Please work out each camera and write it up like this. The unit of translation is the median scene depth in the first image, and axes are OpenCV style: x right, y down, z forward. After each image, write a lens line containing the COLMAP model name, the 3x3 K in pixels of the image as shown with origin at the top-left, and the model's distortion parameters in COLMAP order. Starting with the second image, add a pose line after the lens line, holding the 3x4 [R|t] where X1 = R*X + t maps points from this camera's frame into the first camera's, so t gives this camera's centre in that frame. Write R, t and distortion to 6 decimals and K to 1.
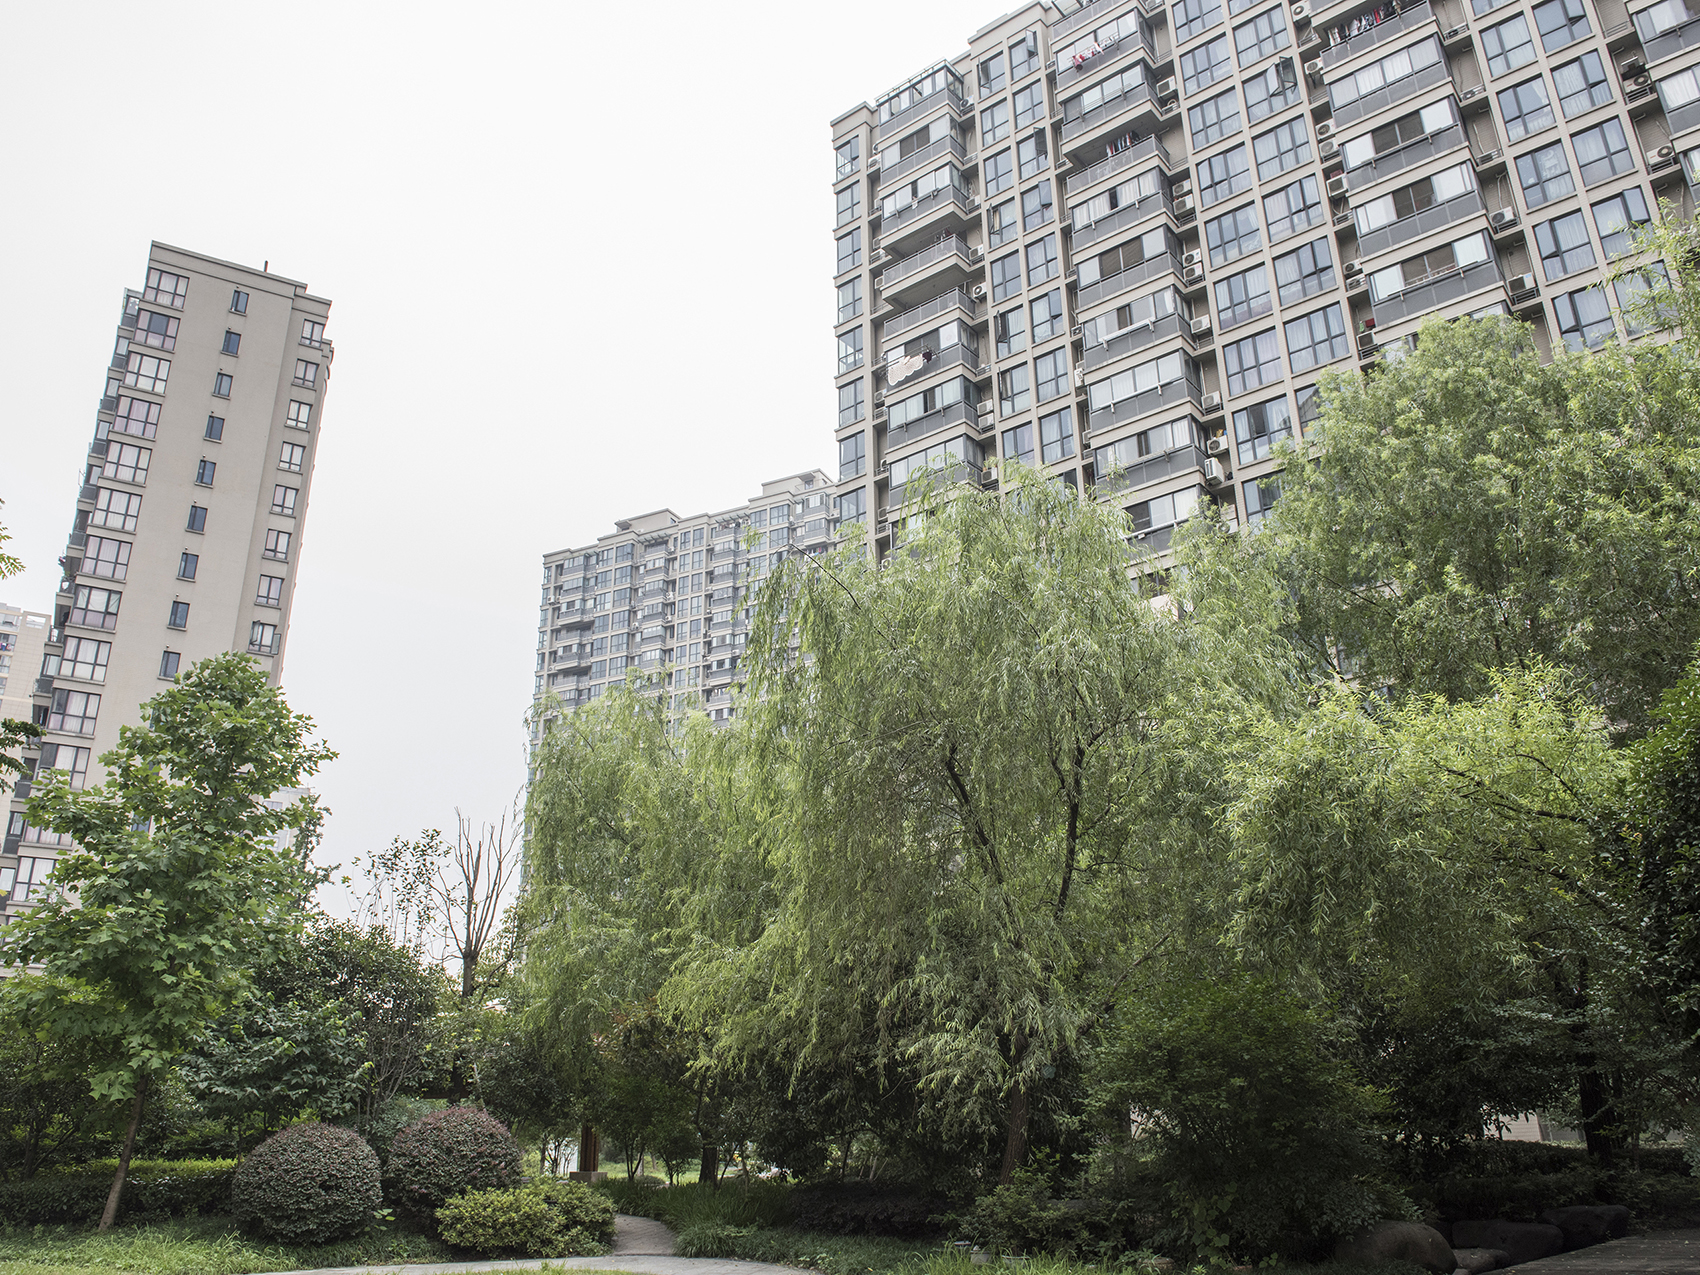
lens RADIAL K [[1336.8, 0, 850.0], [0, 1336.8, 637.5], [0, 0, 1]] dist [-0.040256, -0.005797]
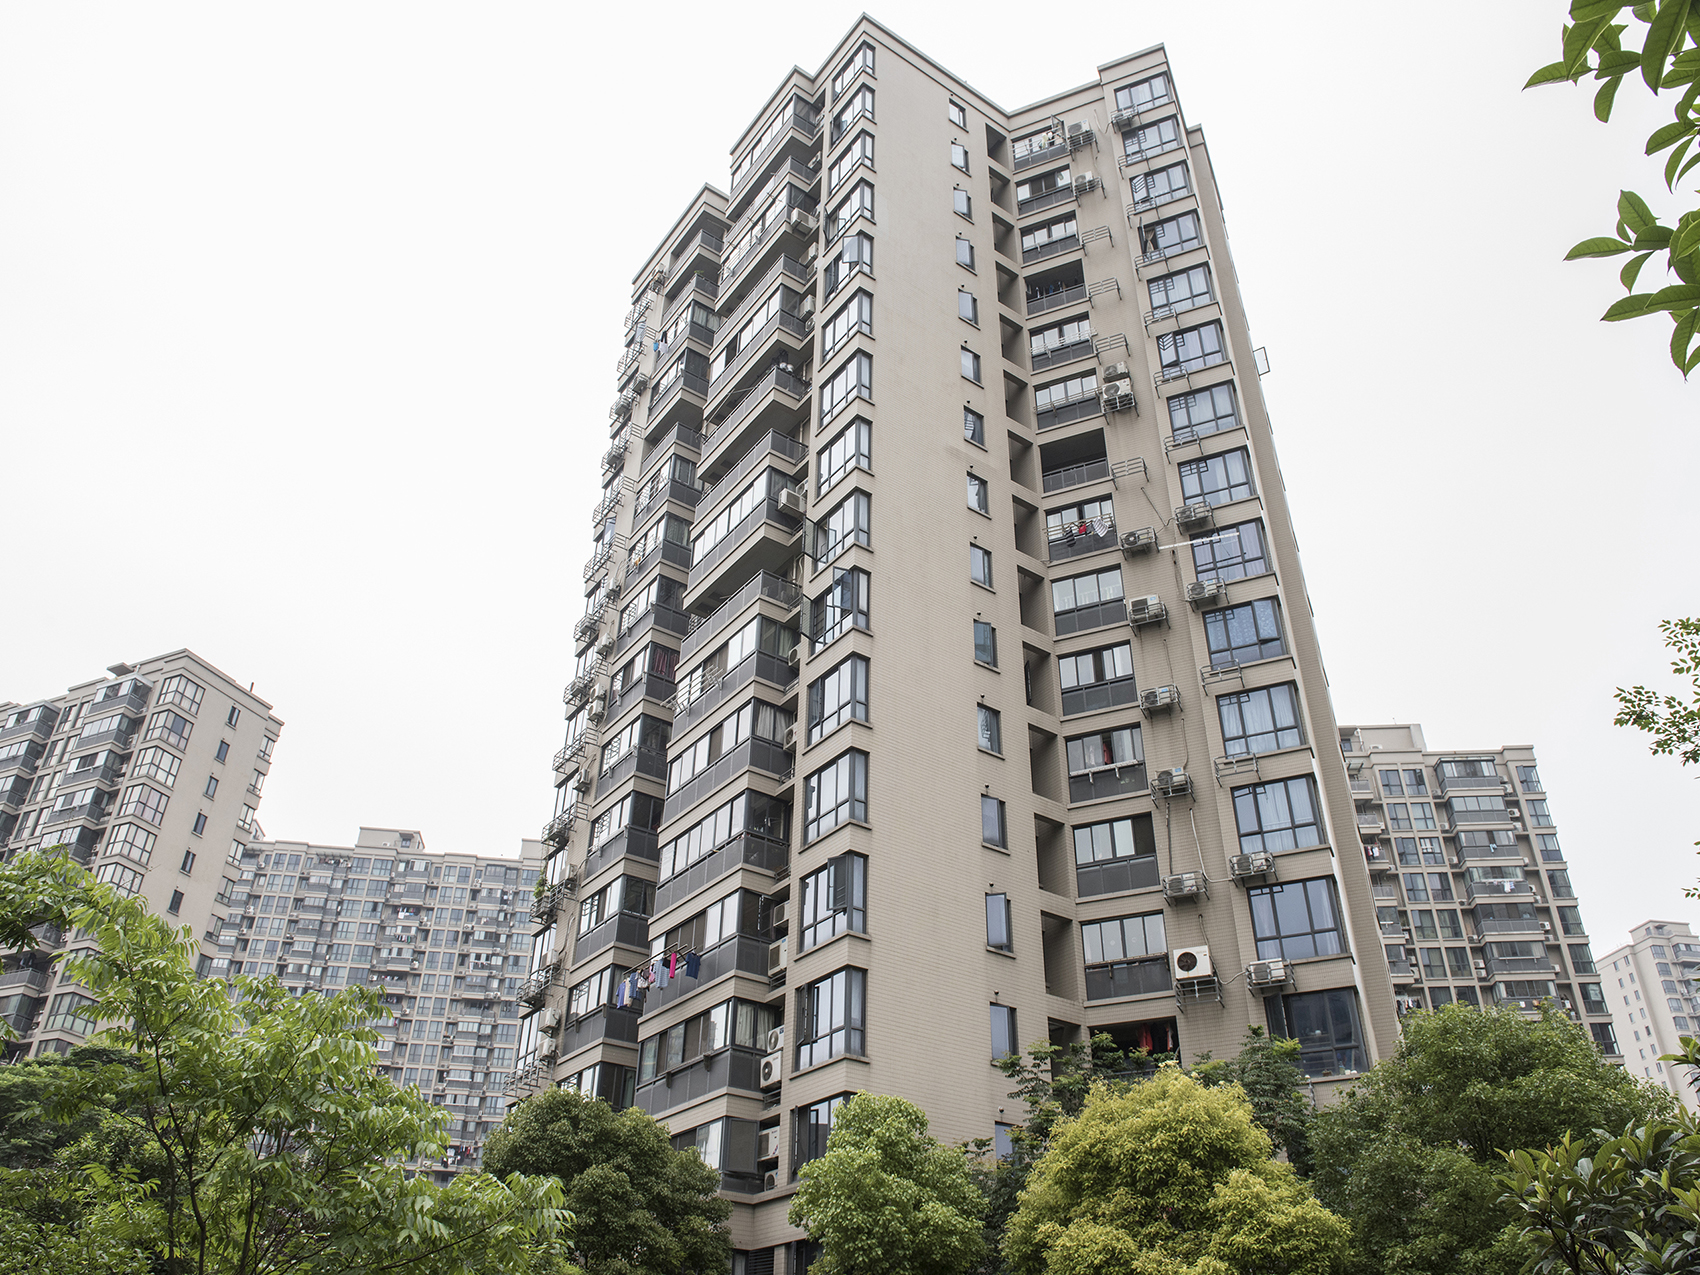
lens RADIAL K [[1336.8, 0, 850.0], [0, 1336.8, 637.5], [0, 0, 1]] dist [-0.040256, -0.005797]
pose [[0.830646, 0.336094, 0.443925, -0.291230], [-0.235201, 0.934448, -0.267372, -0.067151], [-0.504686, 0.117680, 0.855244, -0.182072]]
